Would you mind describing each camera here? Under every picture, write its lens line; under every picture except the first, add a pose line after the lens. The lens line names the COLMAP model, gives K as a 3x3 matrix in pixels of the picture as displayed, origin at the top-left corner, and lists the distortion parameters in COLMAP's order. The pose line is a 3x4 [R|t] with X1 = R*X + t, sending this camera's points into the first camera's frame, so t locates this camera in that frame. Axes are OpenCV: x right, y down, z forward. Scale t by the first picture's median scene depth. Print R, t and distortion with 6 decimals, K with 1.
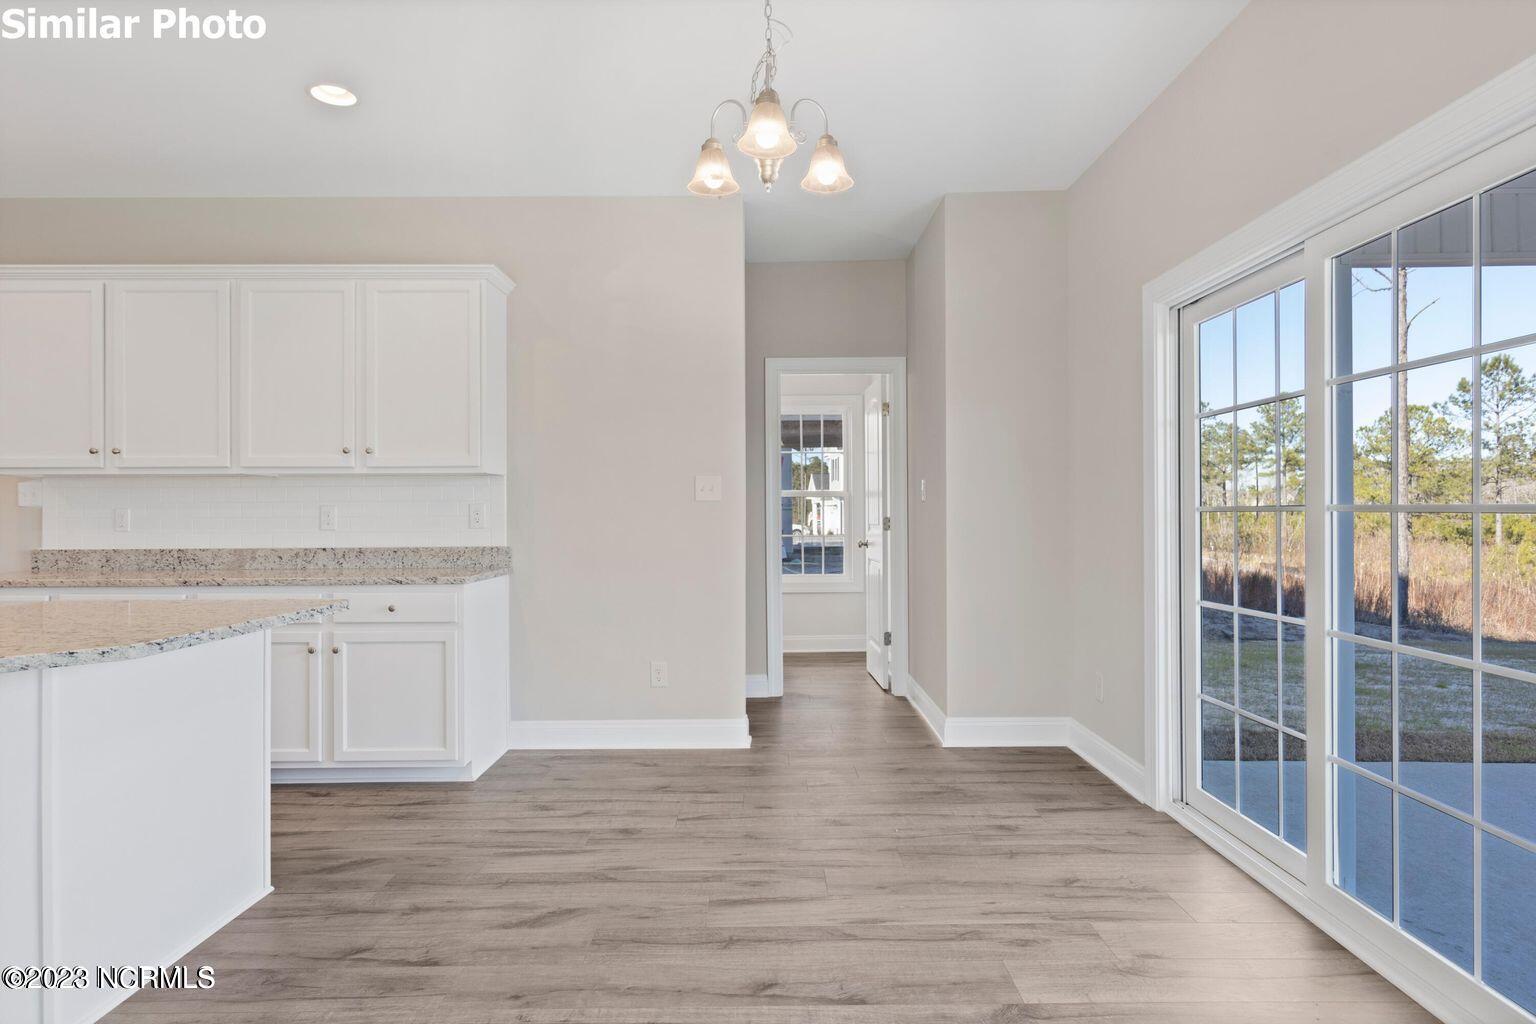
lens RADIAL K [[856.8, 0, 763.4], [0, 856.8, 510.7], [0, 0, 1]] dist [0.002984, -0.001122]
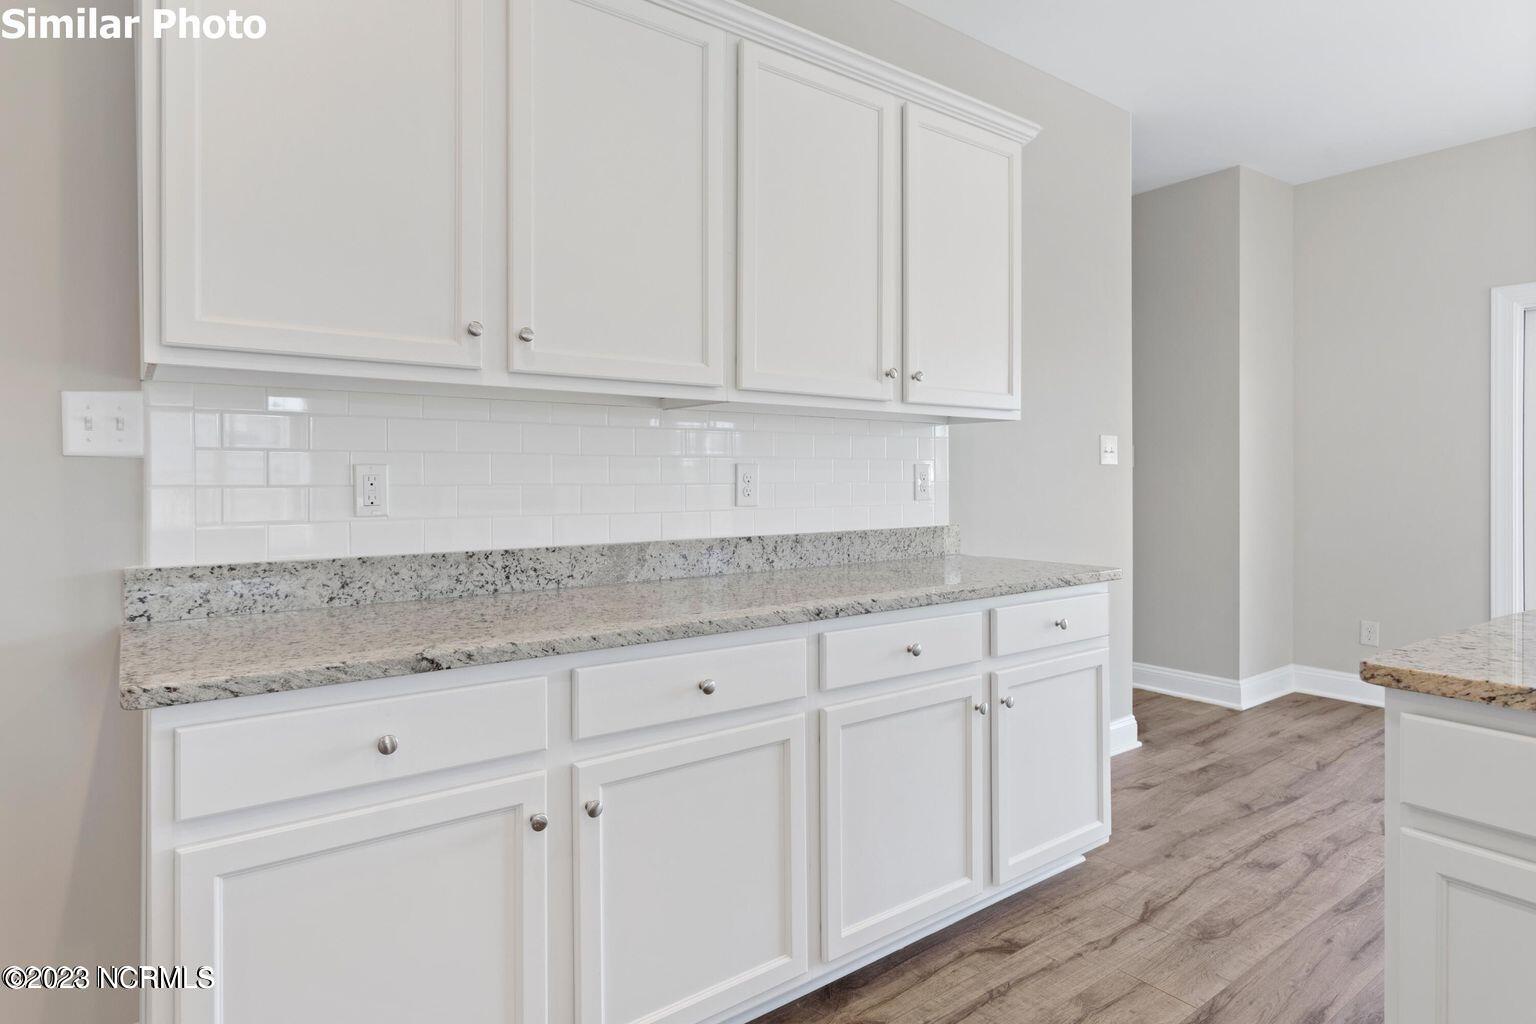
lens RADIAL K [[856.8, 0, 779.6], [0, 856.8, 482.8], [0, 0, 1]] dist [0.002984, -0.001122]
pose [[0.801471, -0.000002, 0.598034, -0.846783], [-0.000542, 1.000000, 0.000729, 0.006476], [-0.598033, -0.000908, 0.801471, 0.522040]]
